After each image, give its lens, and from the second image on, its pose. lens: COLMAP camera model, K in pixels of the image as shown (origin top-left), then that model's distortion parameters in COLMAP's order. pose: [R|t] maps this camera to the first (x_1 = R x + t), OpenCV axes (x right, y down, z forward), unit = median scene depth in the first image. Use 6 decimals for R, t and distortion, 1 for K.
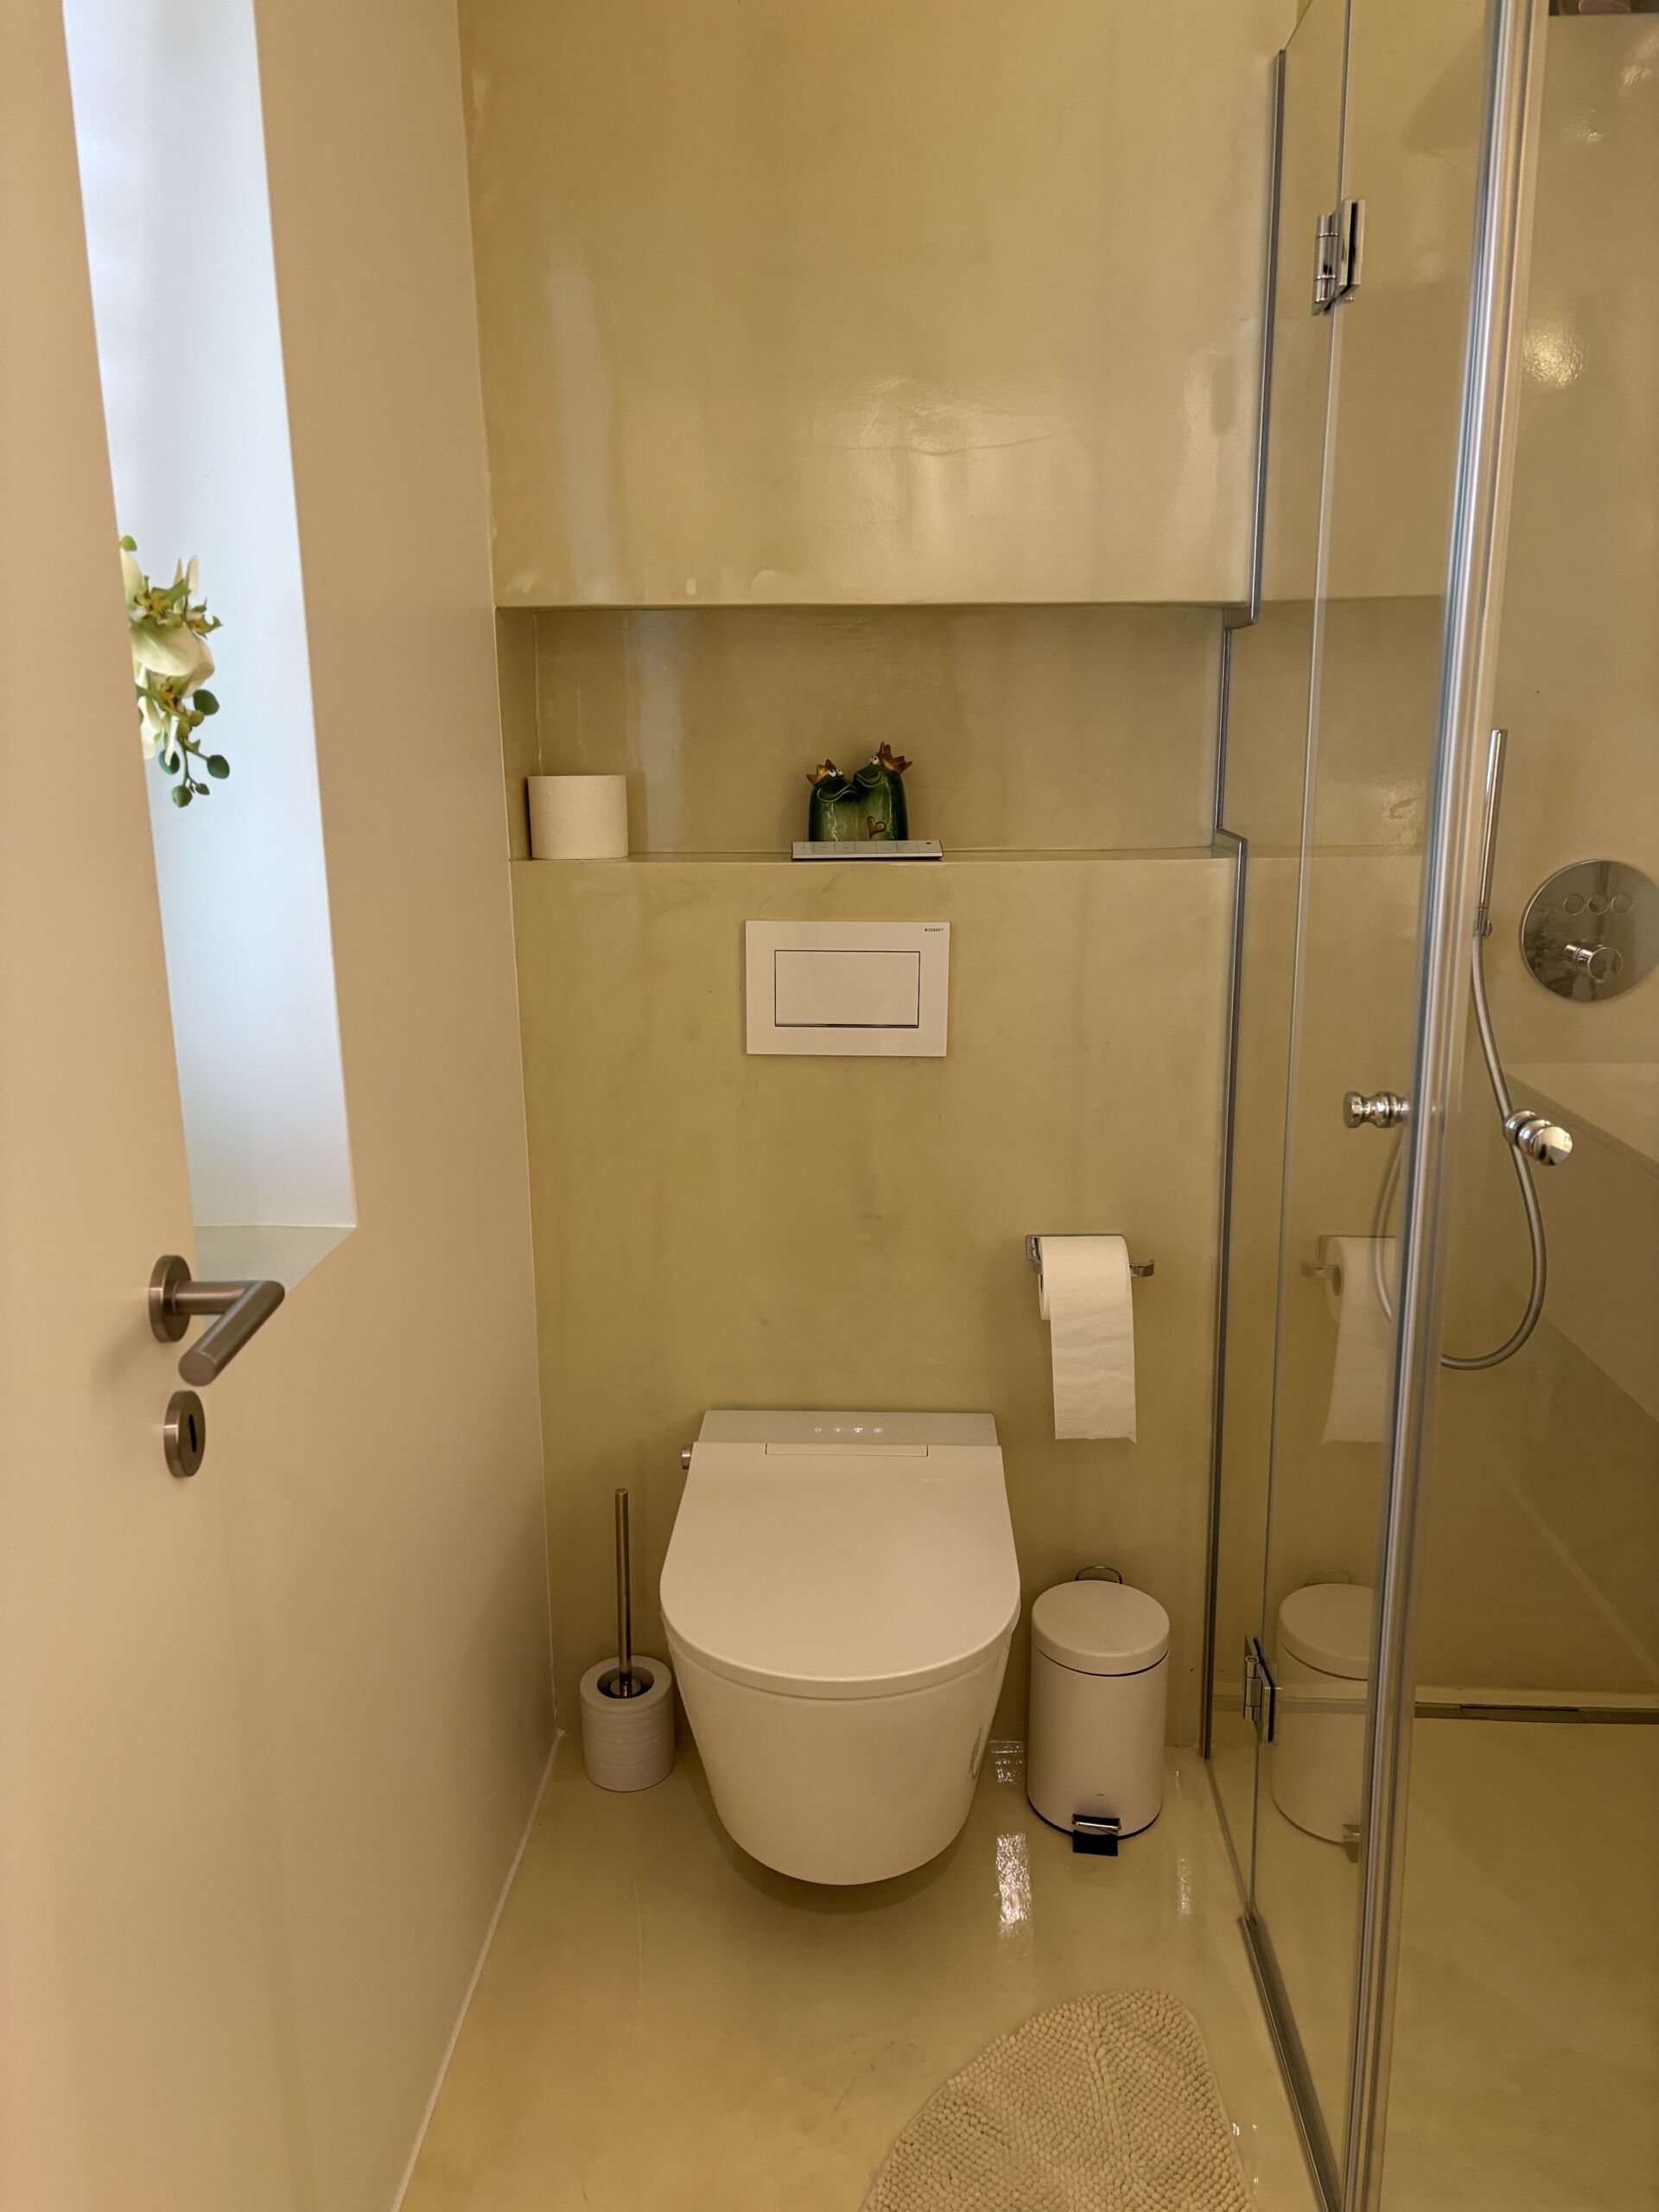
lens RADIAL K [[1689.6, 0, 829.5], [0, 1689.6, 1106.0], [0, 0, 1]] dist [0.038602, 0.035305]
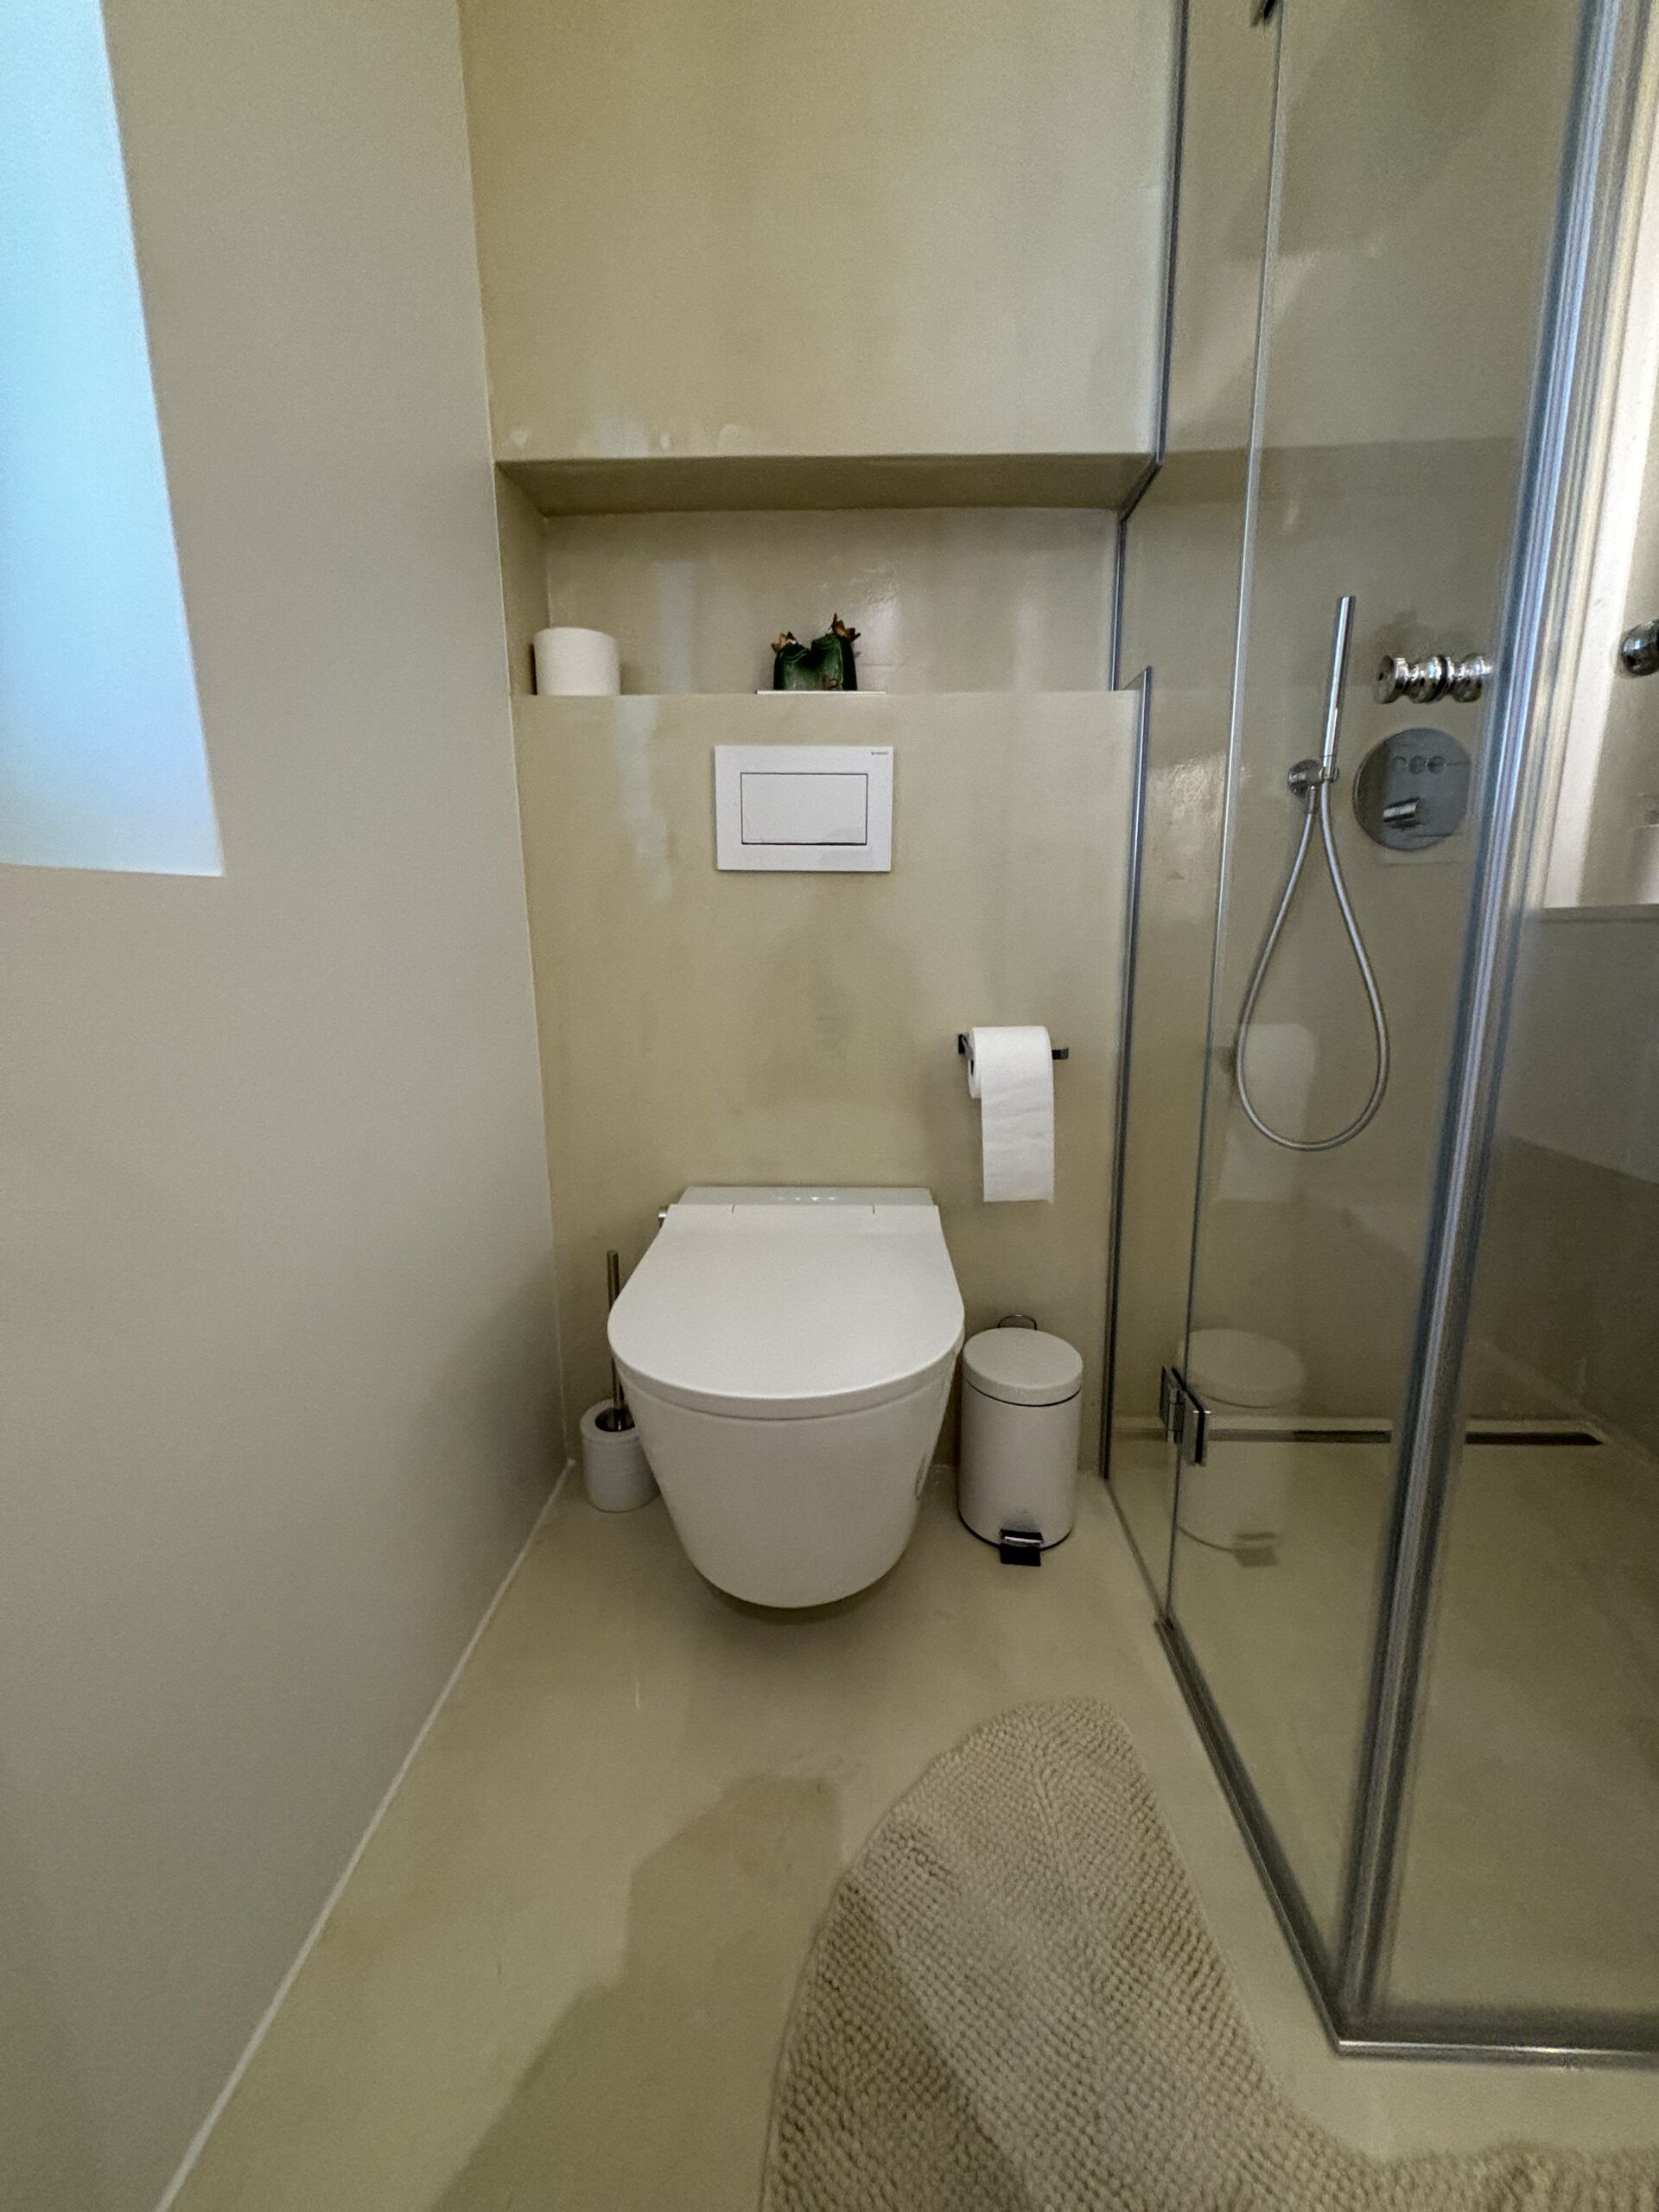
lens RADIAL K [[880.3, 0, 842.1], [0, 880.3, 1104.5], [0, 0, 1]] dist [0.023321, 0.000177]
pose [[0.999762, 0.000748, 0.021789, 0.023682], [-0.000009, 0.999425, -0.033905, 0.155479], [-0.021802, 0.033896, 0.999188, 0.410224]]
